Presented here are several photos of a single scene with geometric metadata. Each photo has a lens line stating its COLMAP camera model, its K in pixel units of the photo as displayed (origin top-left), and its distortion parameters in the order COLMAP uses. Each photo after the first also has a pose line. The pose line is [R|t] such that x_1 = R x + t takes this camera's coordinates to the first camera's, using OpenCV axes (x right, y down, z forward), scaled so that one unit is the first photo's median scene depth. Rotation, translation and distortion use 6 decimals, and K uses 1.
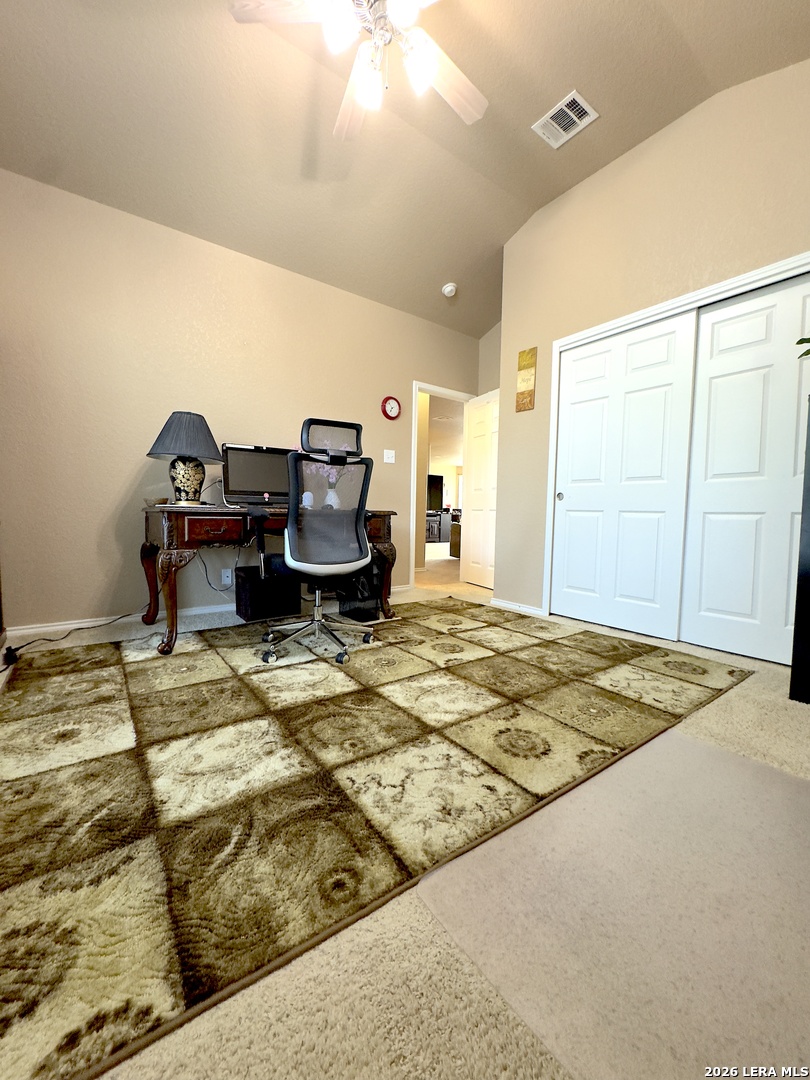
lens RADIAL K [[436.6, 0, 405.0], [0, 436.6, 540.0], [0, 0, 1]] dist [-0.002903, -0.000413]
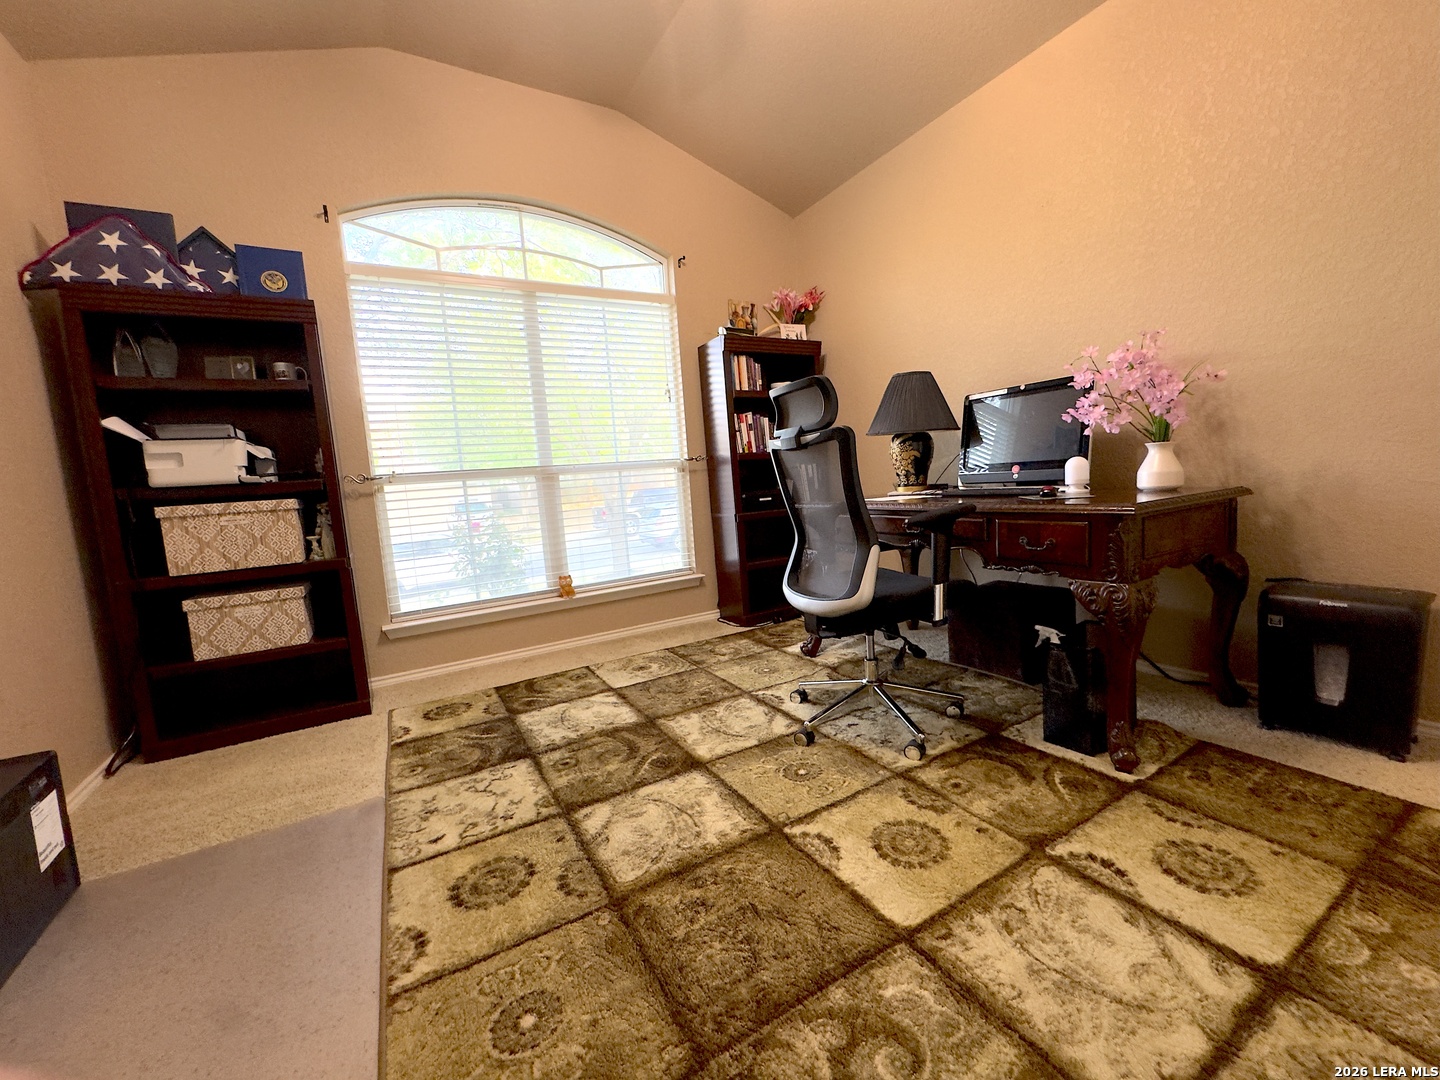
lens RADIAL K [[582.1, 0, 720.0], [0, 582.1, 540.0], [0, 0, 1]] dist [-0.002903, -0.000413]
pose [[-0.120253, 0.097809, -0.987913, 0.889094], [0.006412, 0.995190, 0.097749, -0.146684], [0.992723, 0.005420, -0.120302, 1.185428]]
